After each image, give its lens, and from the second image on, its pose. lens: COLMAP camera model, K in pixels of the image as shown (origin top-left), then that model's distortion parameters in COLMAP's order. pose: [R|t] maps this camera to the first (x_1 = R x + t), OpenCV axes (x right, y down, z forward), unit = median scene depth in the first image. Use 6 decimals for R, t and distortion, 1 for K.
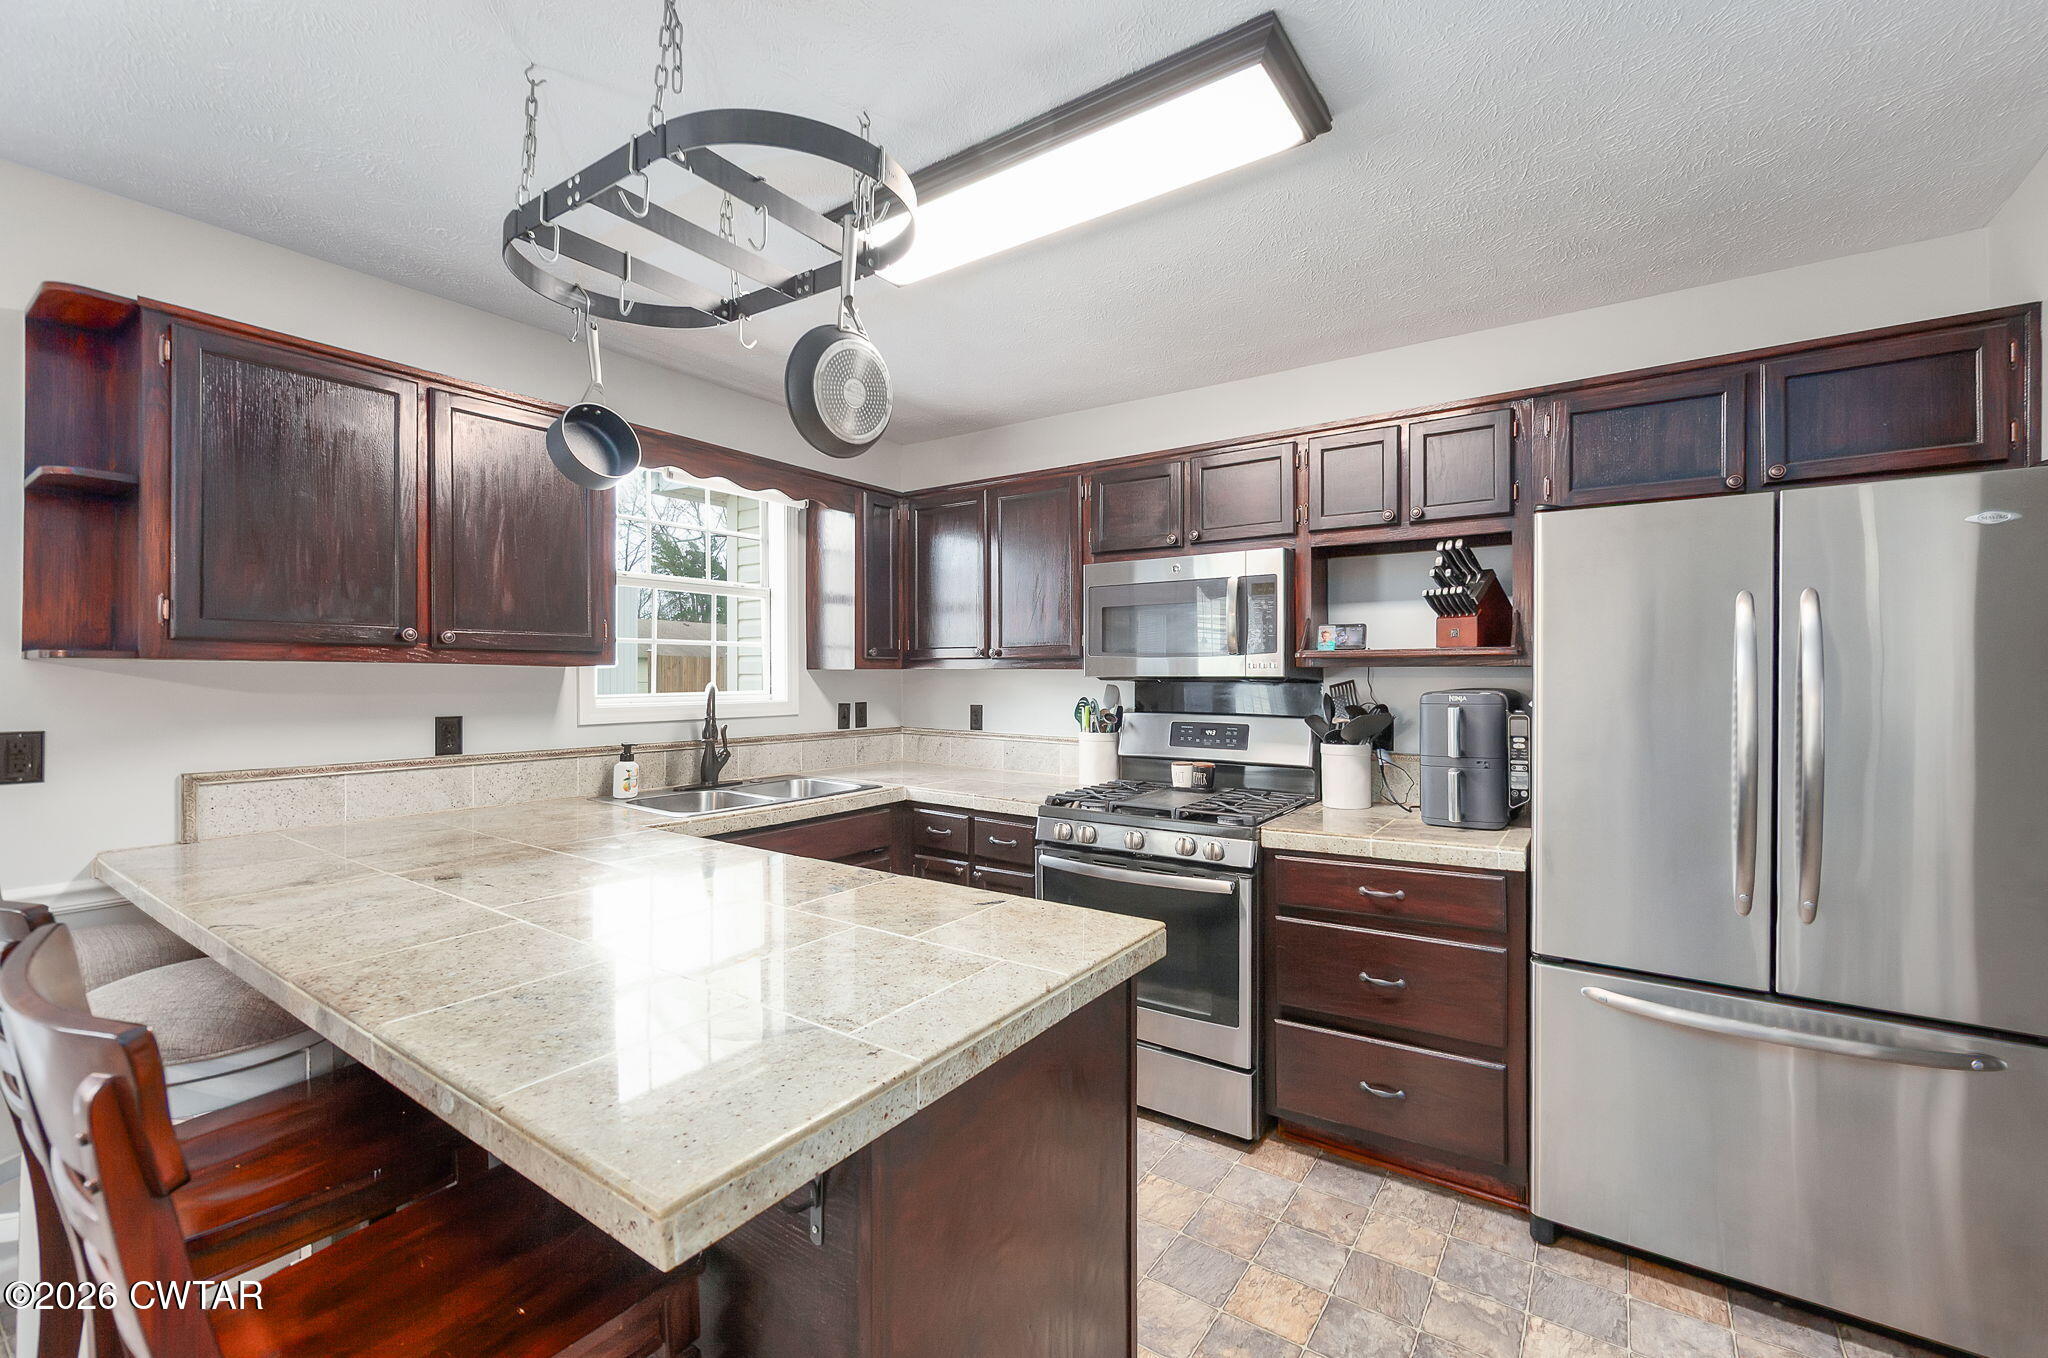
lens RADIAL K [[890.2, 0, 1022.5], [0, 890.2, 676.5], [0, 0, 1]] dist [-0.000377, -0.000011]
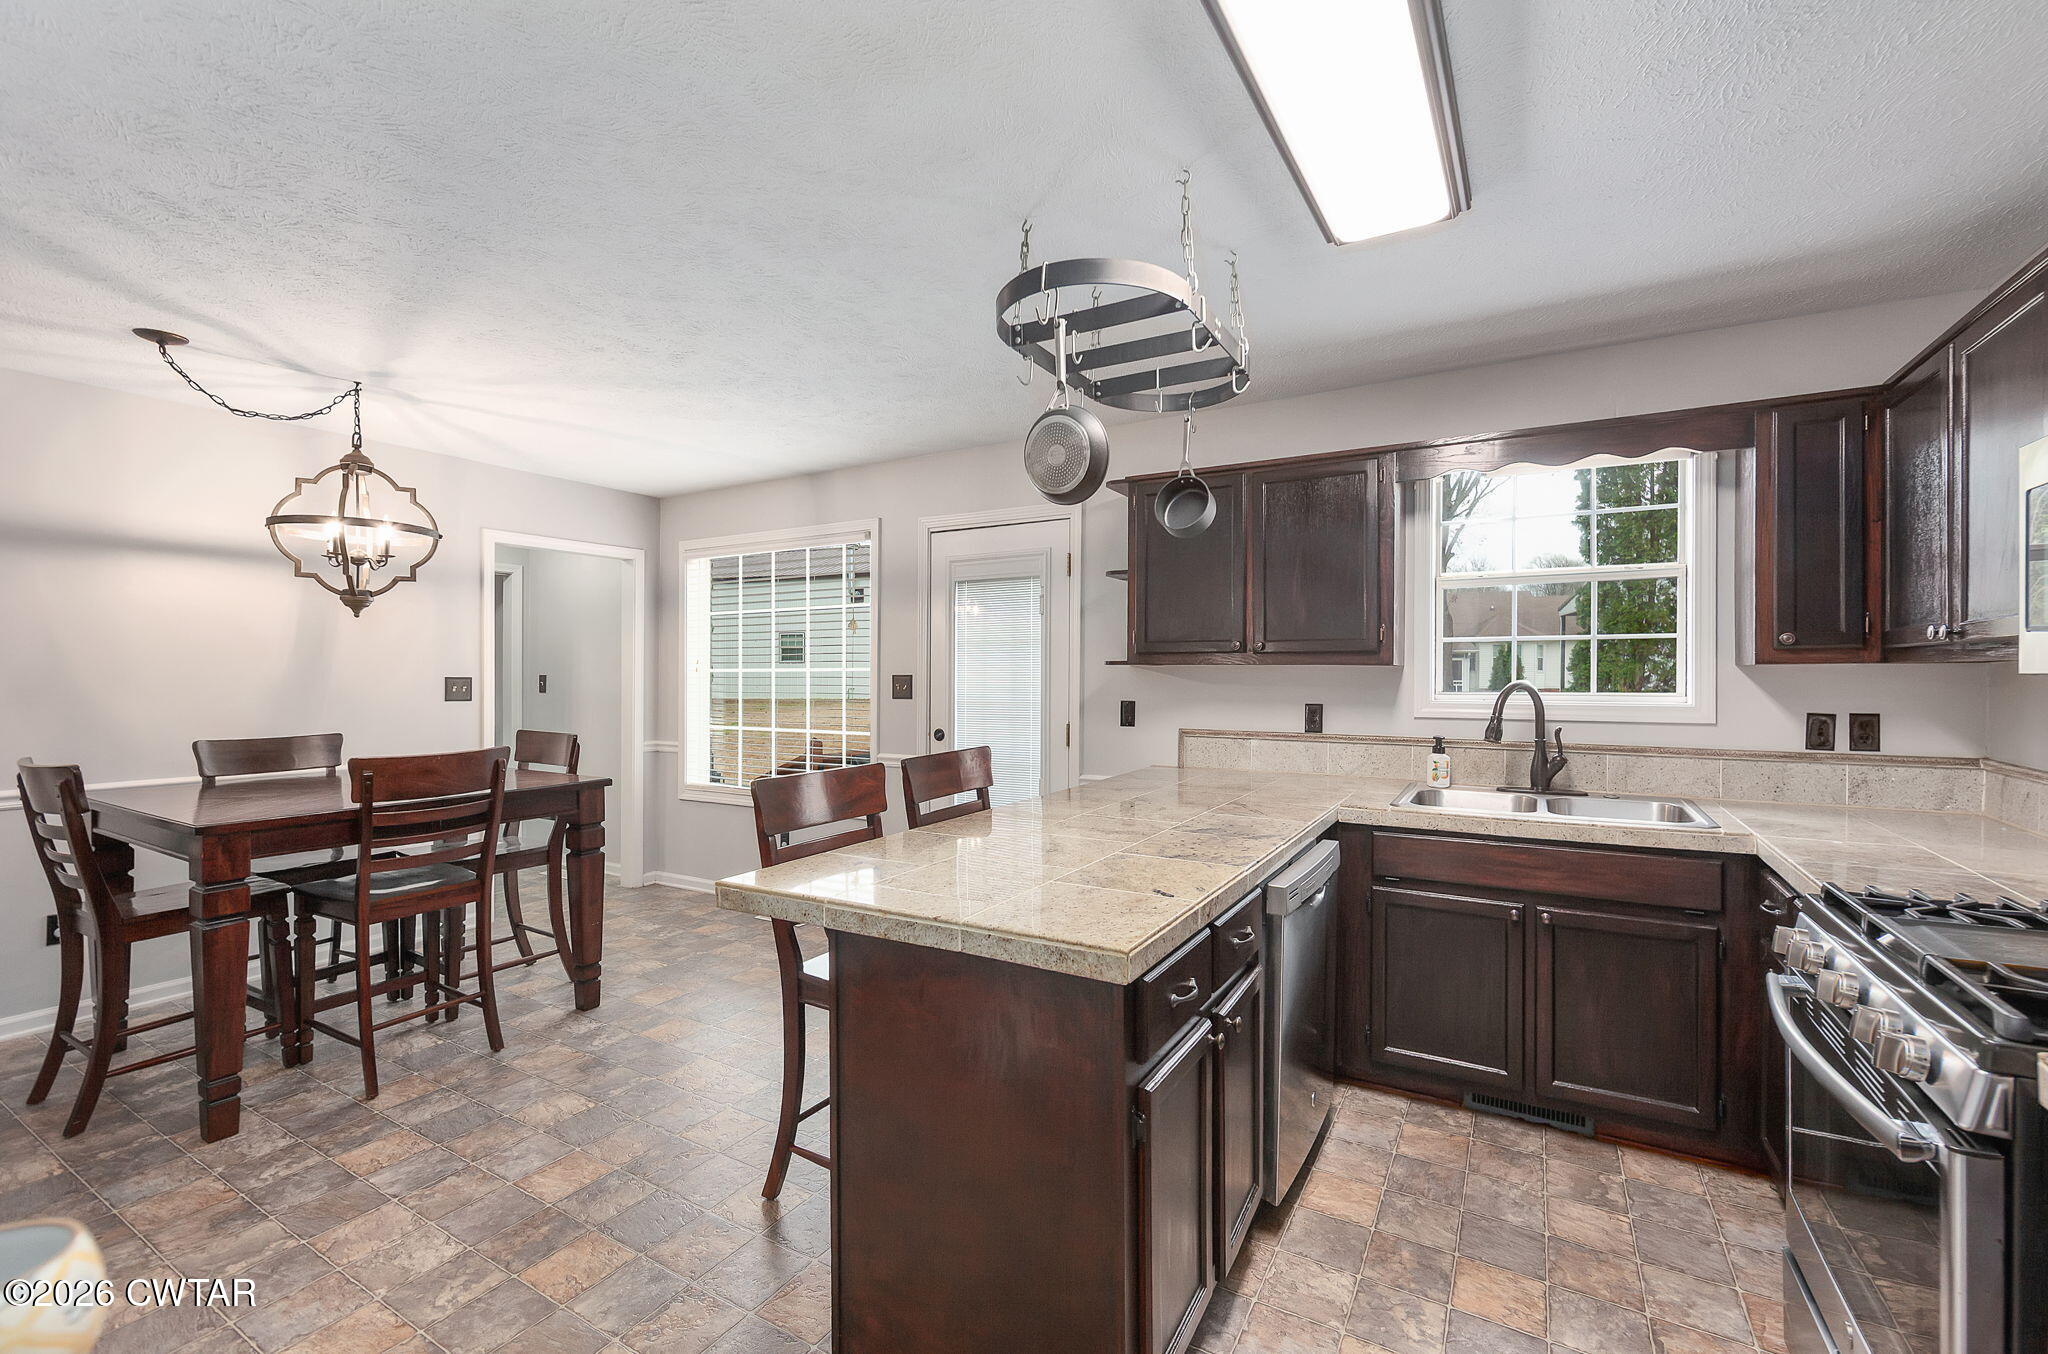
lens RADIAL K [[843.3, 0, 1028.7], [0, 843.3, 674.7], [0, 0, 1]] dist [-0.001633, -0.000081]
pose [[0.069255, 0.004199, -0.997590, 0.530439], [-0.000092, 0.999991, 0.004203, -0.003254], [0.997599, -0.000200, 0.069255, 0.441251]]
